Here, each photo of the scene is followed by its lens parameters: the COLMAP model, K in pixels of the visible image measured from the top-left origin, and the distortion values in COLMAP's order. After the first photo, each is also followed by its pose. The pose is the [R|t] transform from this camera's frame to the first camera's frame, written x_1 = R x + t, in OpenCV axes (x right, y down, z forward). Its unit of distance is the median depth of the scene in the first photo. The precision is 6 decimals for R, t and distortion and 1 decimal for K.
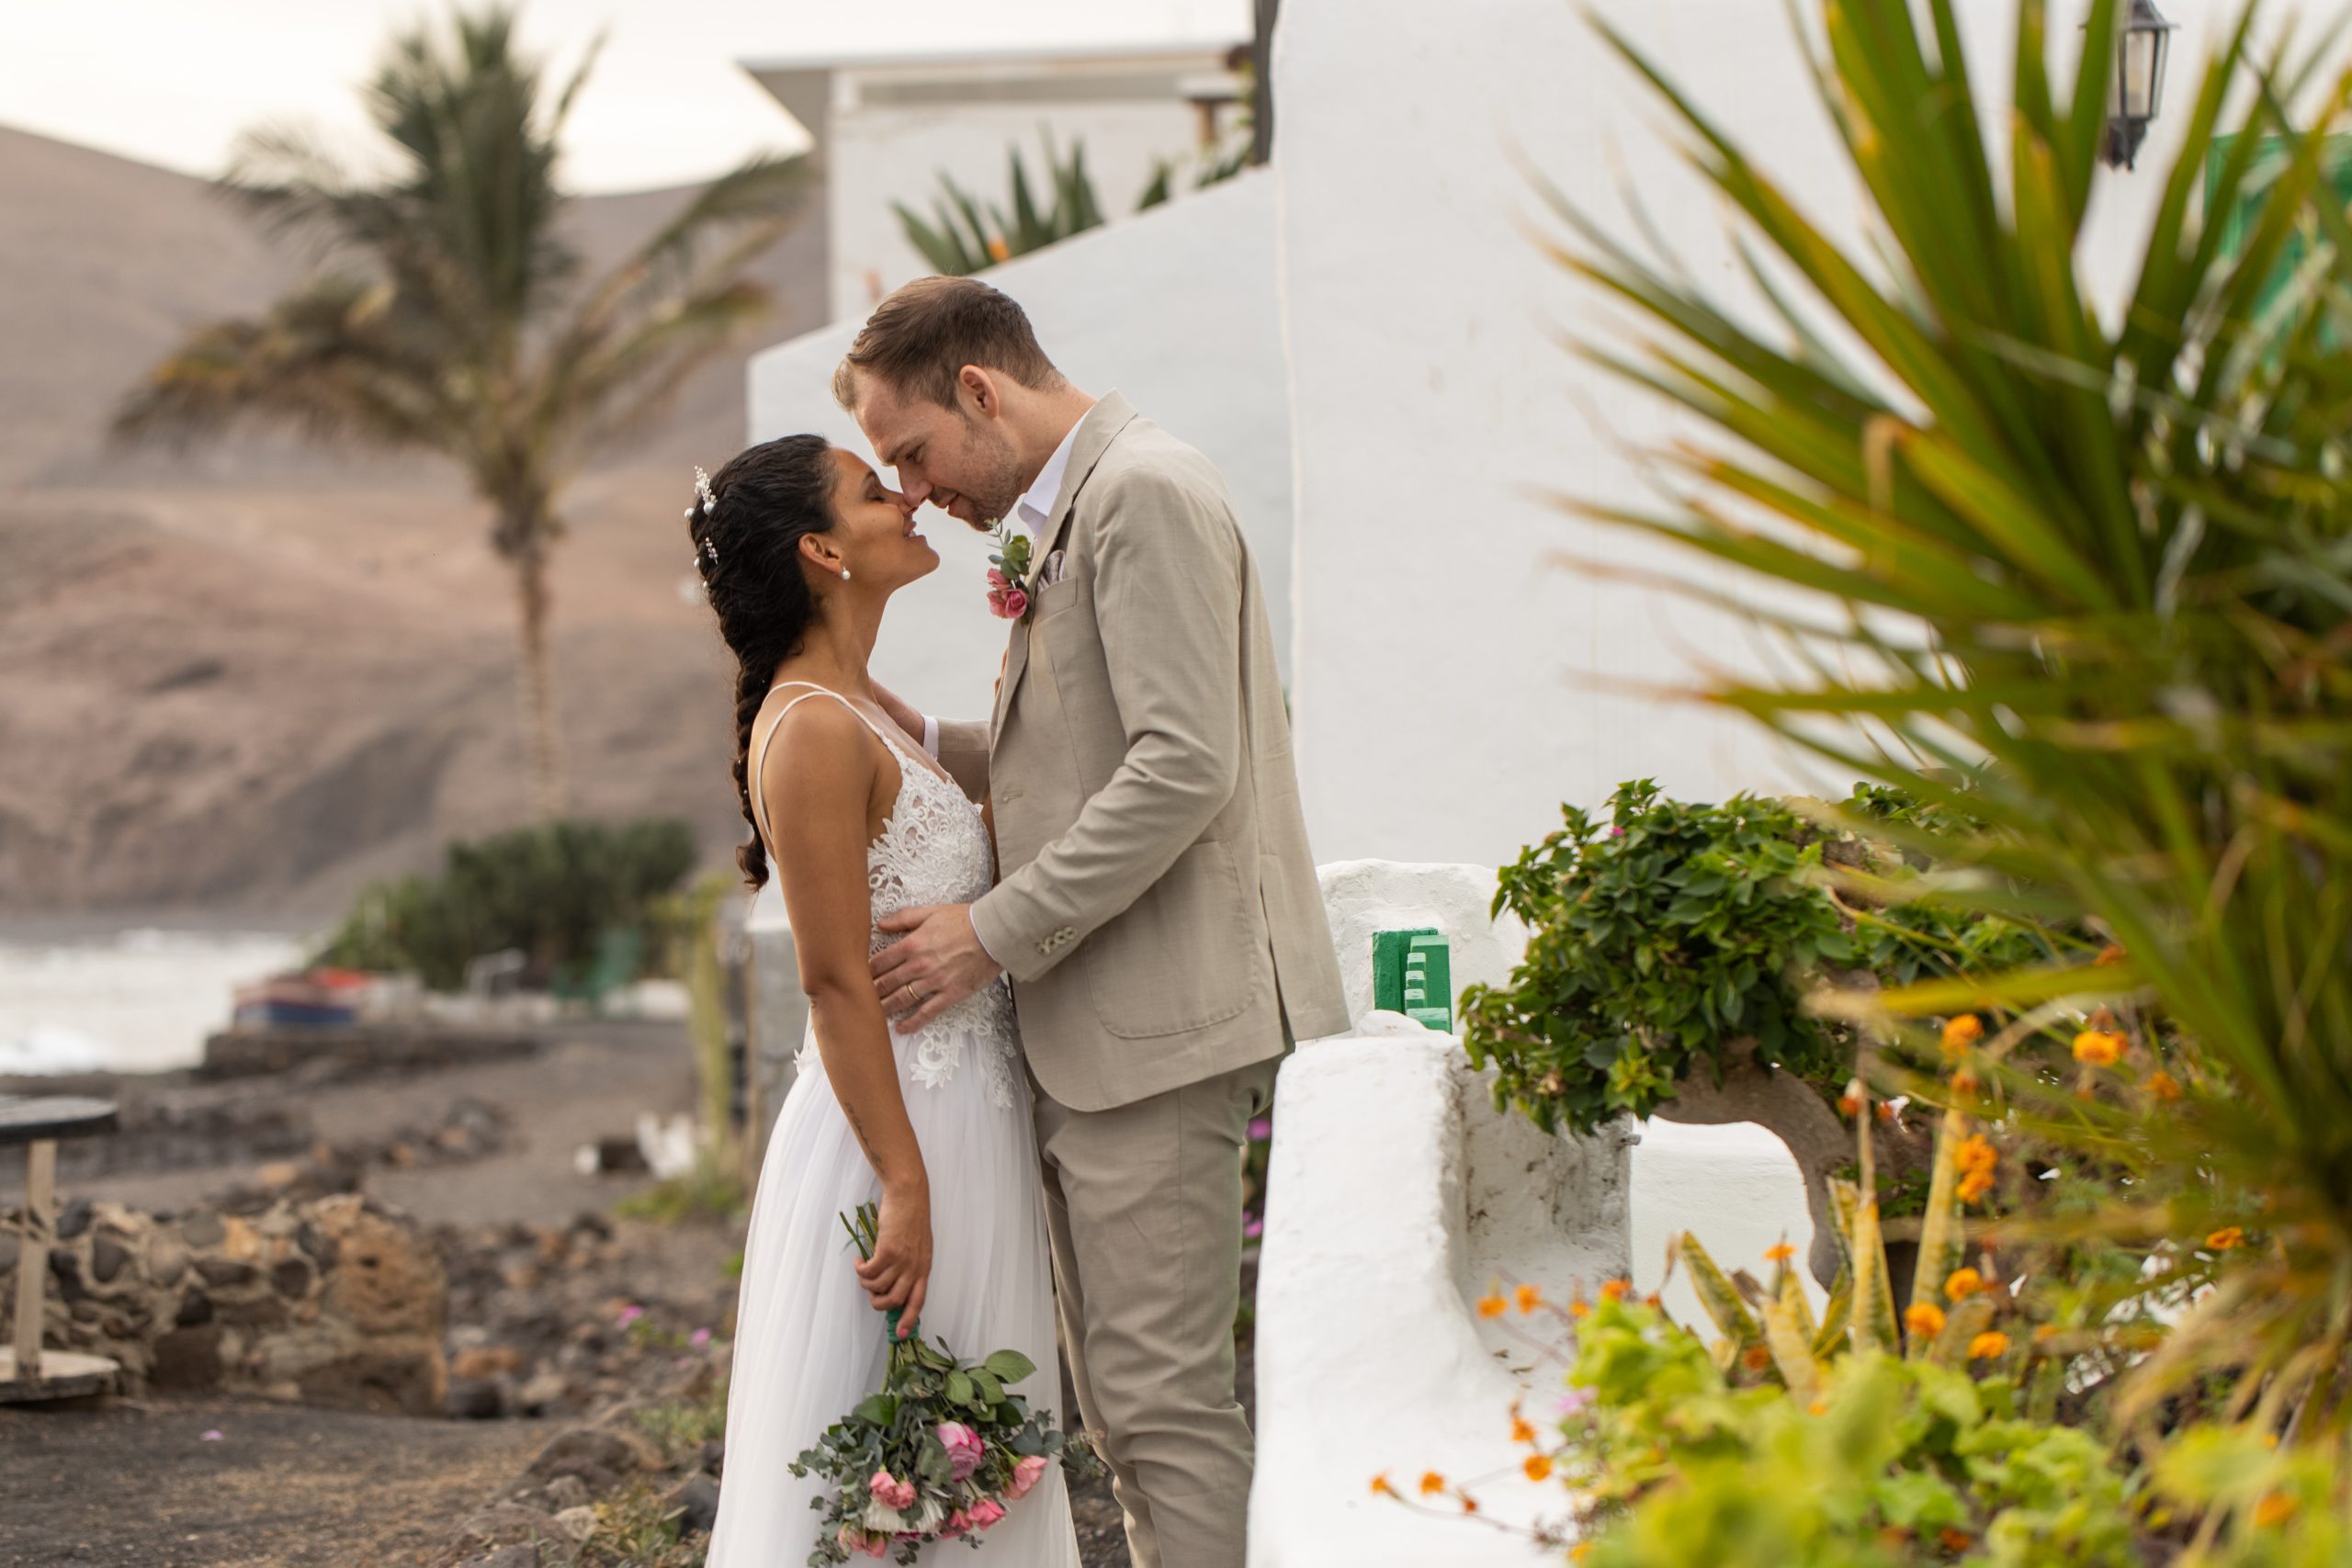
lens RADIAL K [[6782.2, 0, 1176.0], [0, 6782.2, 784.0], [0, 0, 1]] dist [-0.006031, 0.072556]
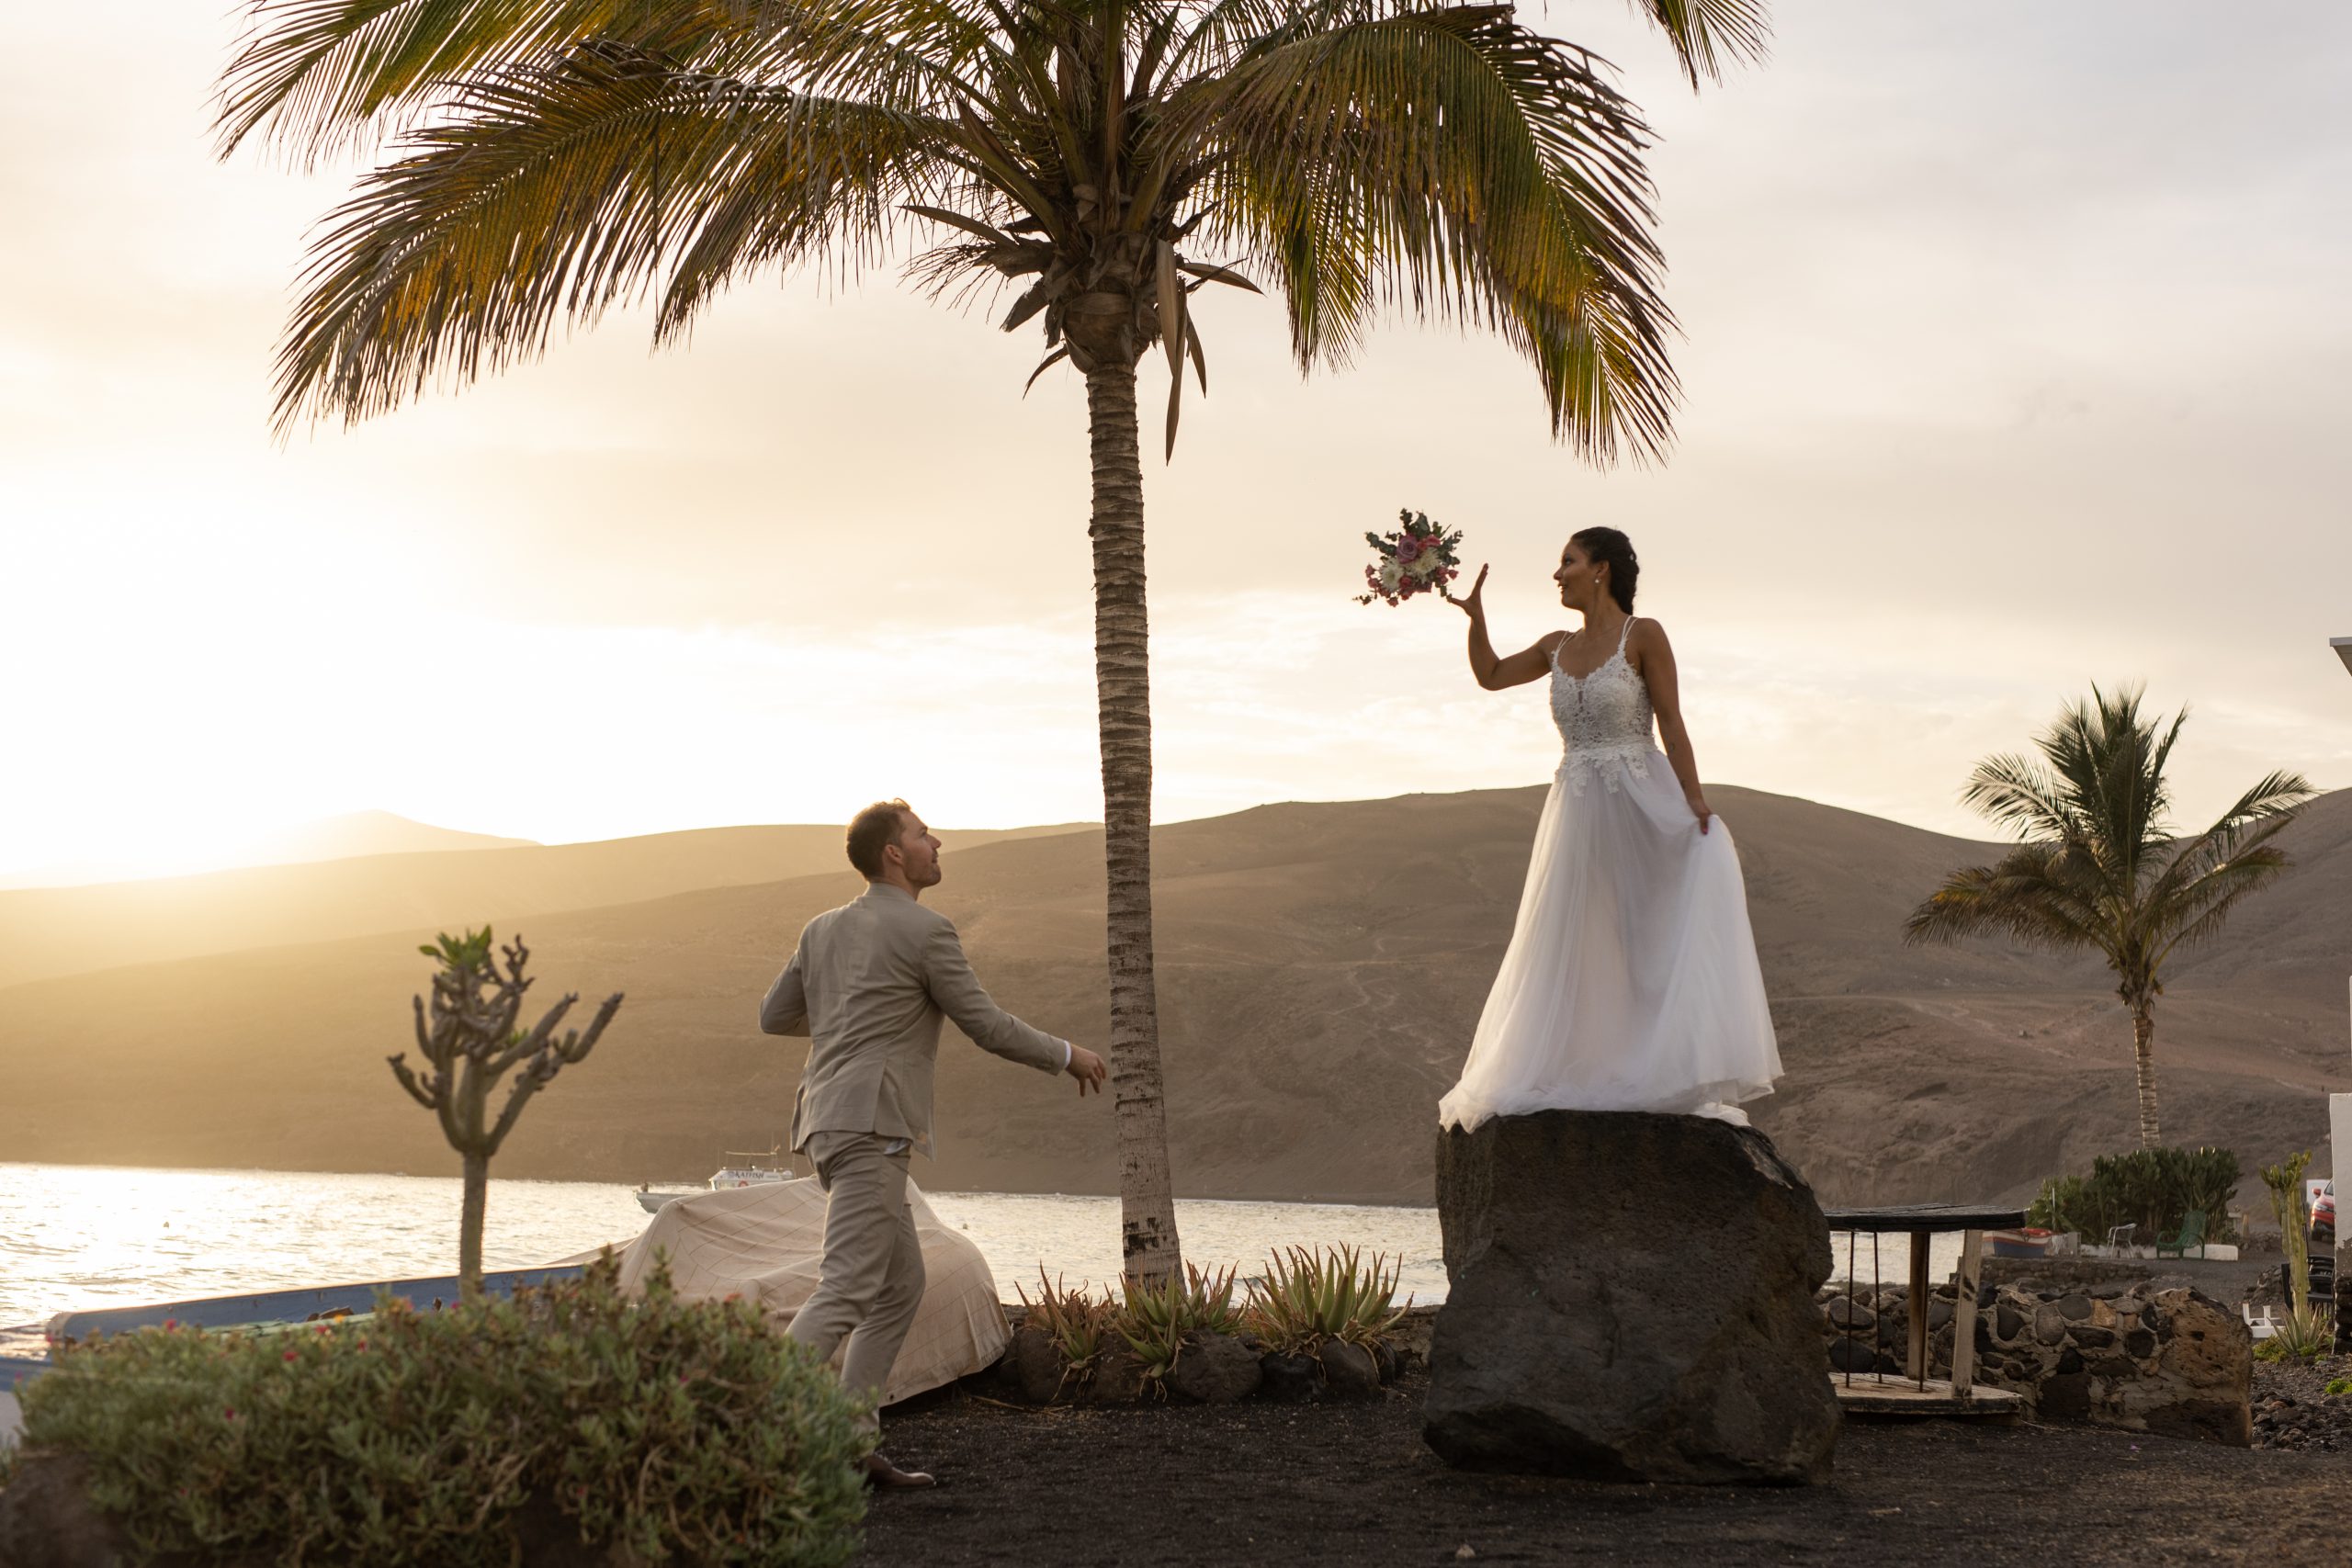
lens RADIAL K [[3357.3, 0, 1179.5], [0, 3357.3, 840.5], [0, 0, 1]] dist [-0.000997, 0.021323]
pose [[0.935417, -0.001390, -0.353544, -0.069986], [-0.031392, 0.995716, -0.086973, 0.035532], [0.352150, 0.092454, 0.931366, 0.266804]]
